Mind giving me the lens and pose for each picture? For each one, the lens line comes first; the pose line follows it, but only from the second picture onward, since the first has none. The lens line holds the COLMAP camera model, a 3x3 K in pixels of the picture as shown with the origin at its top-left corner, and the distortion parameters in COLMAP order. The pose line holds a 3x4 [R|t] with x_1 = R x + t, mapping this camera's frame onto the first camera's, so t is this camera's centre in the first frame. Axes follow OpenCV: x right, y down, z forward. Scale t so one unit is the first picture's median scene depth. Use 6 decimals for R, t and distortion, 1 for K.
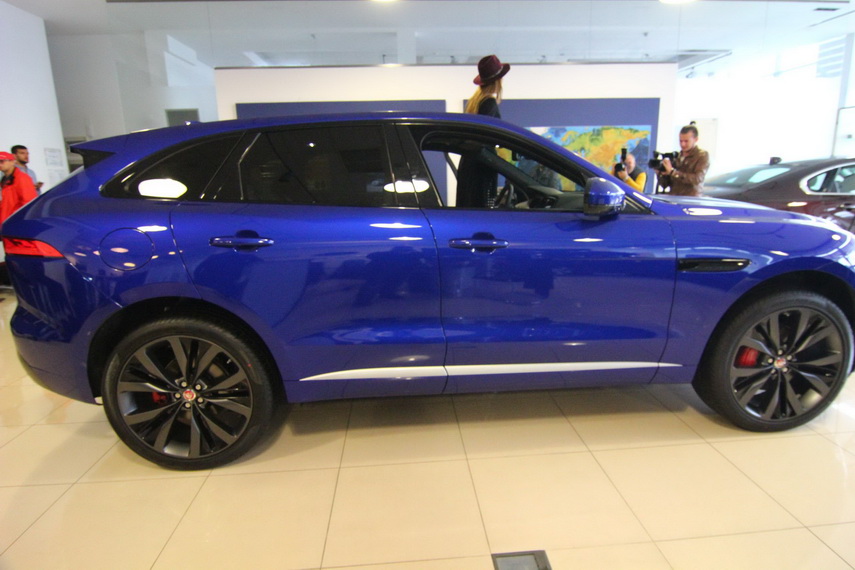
lens RADIAL K [[486.4, 0, 427.9], [0, 486.4, 283.8], [0, 0, 1]] dist [0.003159, -0.013585]
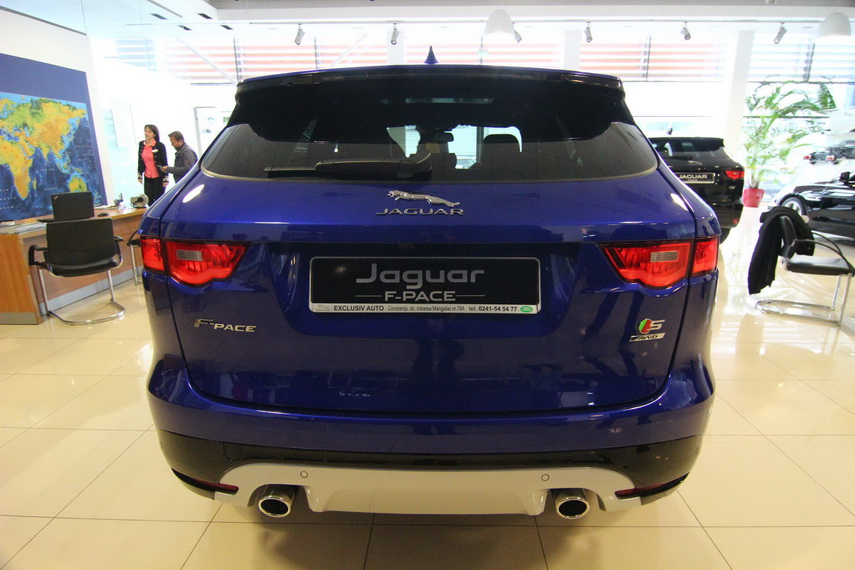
lens RADIAL K [[486.4, 0, 430.2], [0, 486.4, 284.7], [0, 0, 1]] dist [0.003159, -0.013585]
pose [[0.082245, -0.237575, 0.967881, -0.400602], [0.230203, 0.949437, 0.213486, -0.063445], [-0.969661, 0.205251, 0.132777, 0.360880]]
